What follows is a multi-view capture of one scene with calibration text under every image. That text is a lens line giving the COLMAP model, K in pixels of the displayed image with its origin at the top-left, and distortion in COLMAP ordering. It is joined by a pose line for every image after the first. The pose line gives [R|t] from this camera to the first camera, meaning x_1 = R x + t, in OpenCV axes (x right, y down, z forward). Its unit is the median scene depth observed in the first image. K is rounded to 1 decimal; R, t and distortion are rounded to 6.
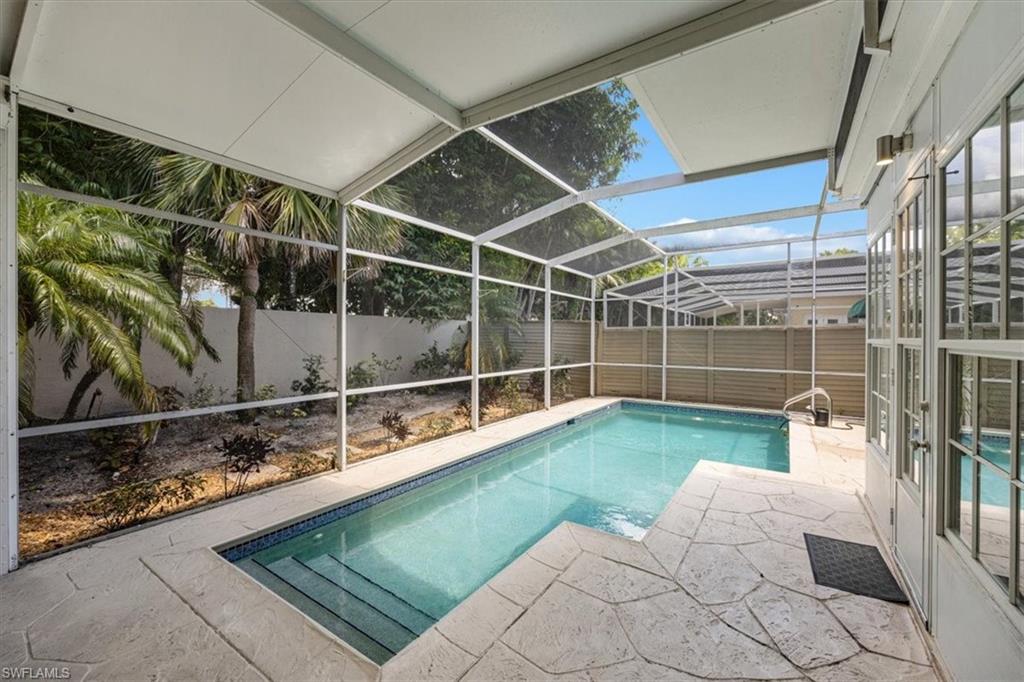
lens RADIAL K [[408.6, 0, 514.2], [0, 408.6, 338.9], [0, 0, 1]] dist [0.001965, 0.000118]
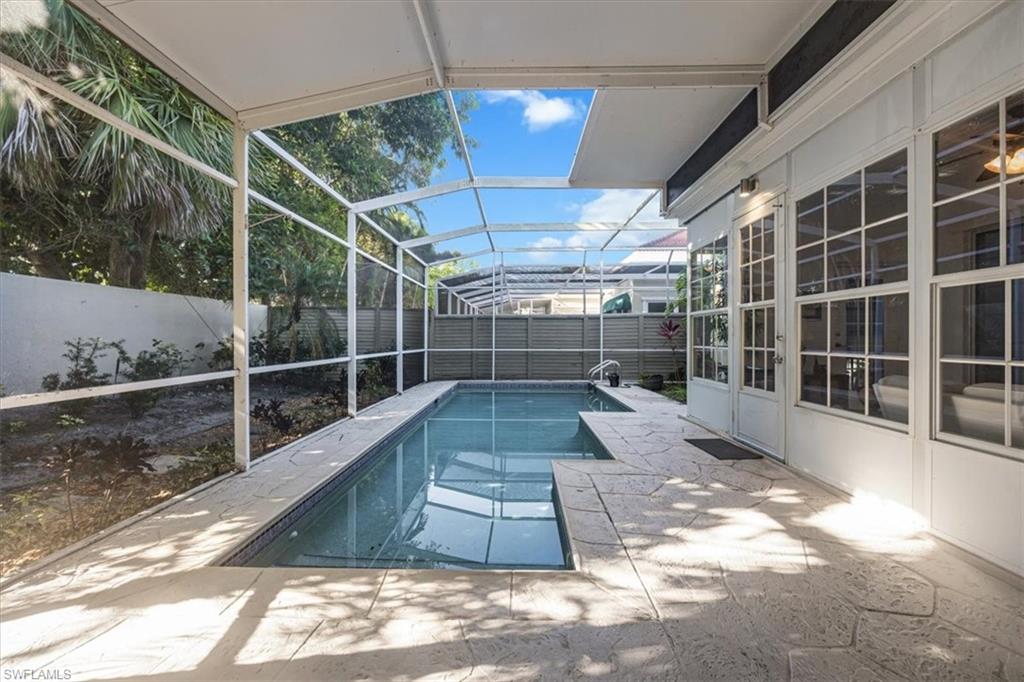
lens RADIAL K [[408.6, 0, 514.2], [0, 408.6, 338.9], [0, 0, 1]] dist [0.001965, 0.000118]
pose [[0.837522, -0.005555, 0.546375, -0.200183], [0.003542, 0.999983, 0.004738, 0.032244], [-0.546392, -0.002033, 0.837527, 0.027138]]
